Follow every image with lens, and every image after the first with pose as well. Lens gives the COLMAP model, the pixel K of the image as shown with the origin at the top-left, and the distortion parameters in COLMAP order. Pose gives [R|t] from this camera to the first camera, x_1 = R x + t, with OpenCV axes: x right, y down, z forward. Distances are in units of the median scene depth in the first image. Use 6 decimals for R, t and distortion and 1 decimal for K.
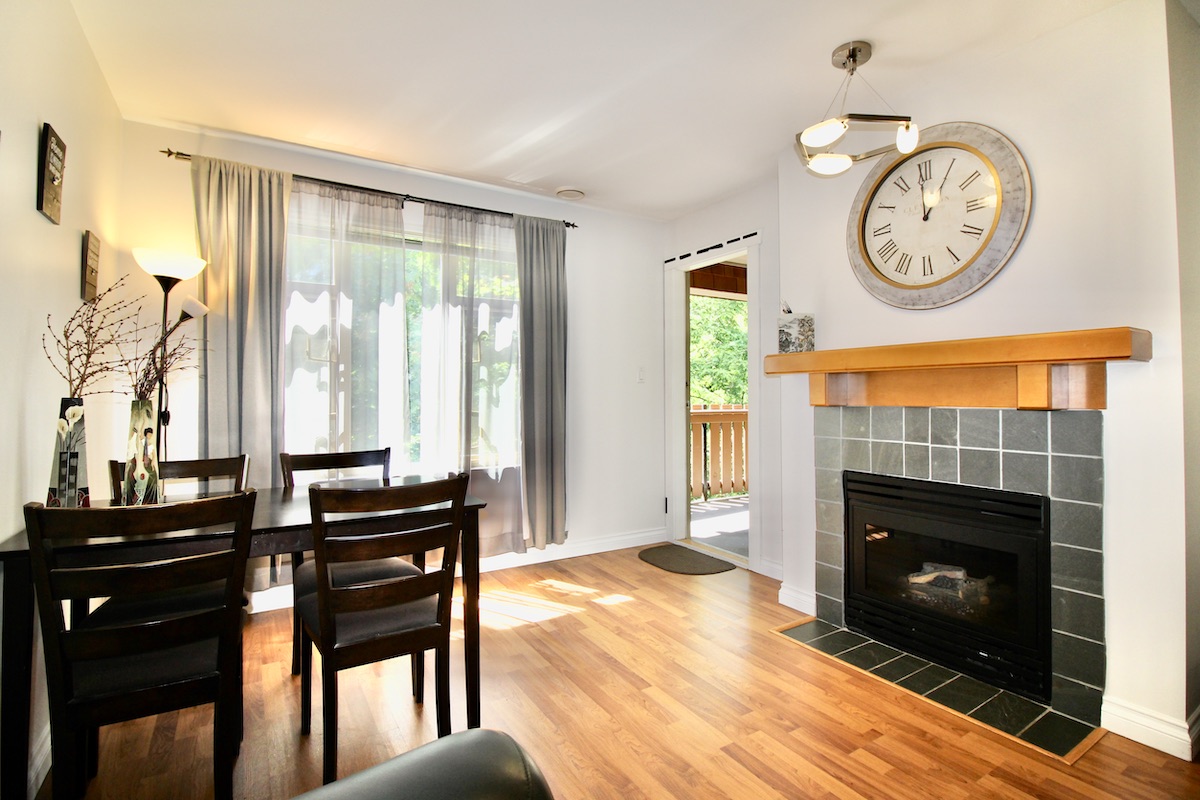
lens RADIAL K [[557.8, 0, 596.7], [0, 557.8, 385.7], [0, 0, 1]] dist [-0.000795, -0.013624]
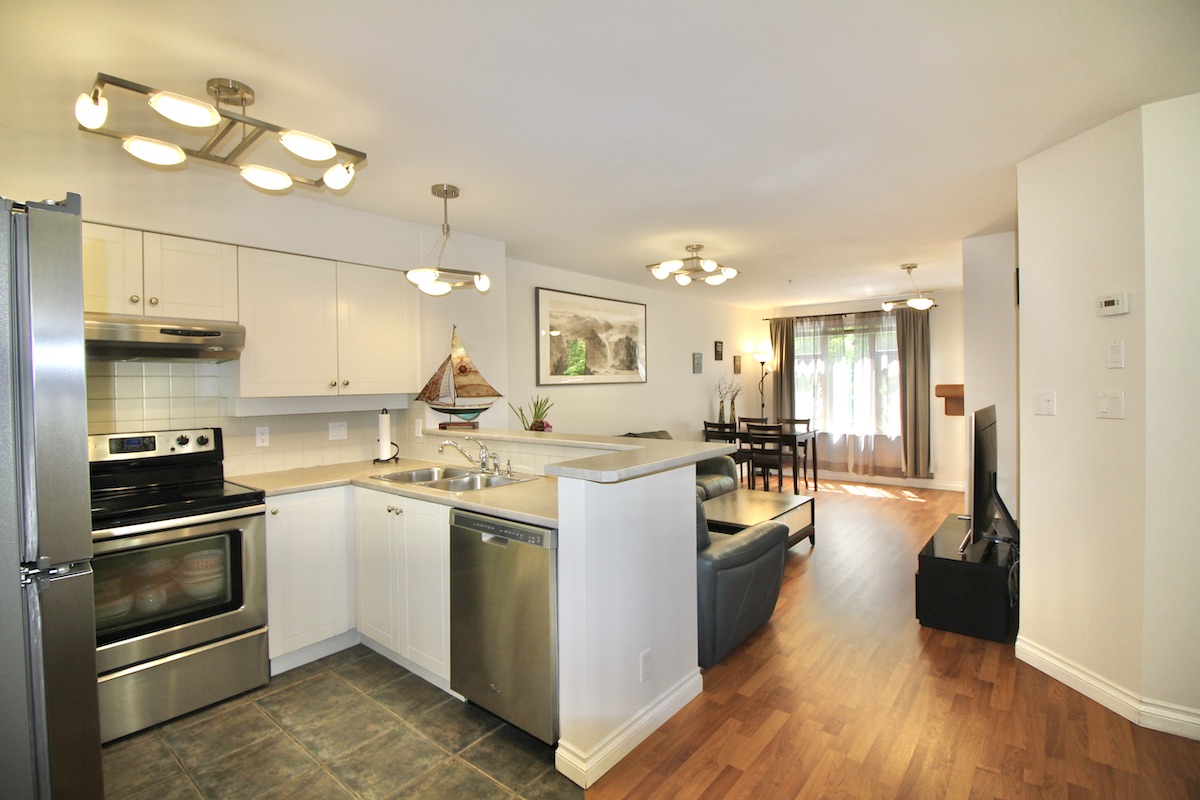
lens RADIAL K [[557.8, 0, 604.9], [0, 557.8, 386.8], [0, 0, 1]] dist [-0.000795, -0.013624]
pose [[0.325244, 0.000697, -0.945630, 2.101590], [0.027405, 0.999573, 0.010162, -0.117452], [0.945233, -0.029221, 0.325086, -0.955628]]
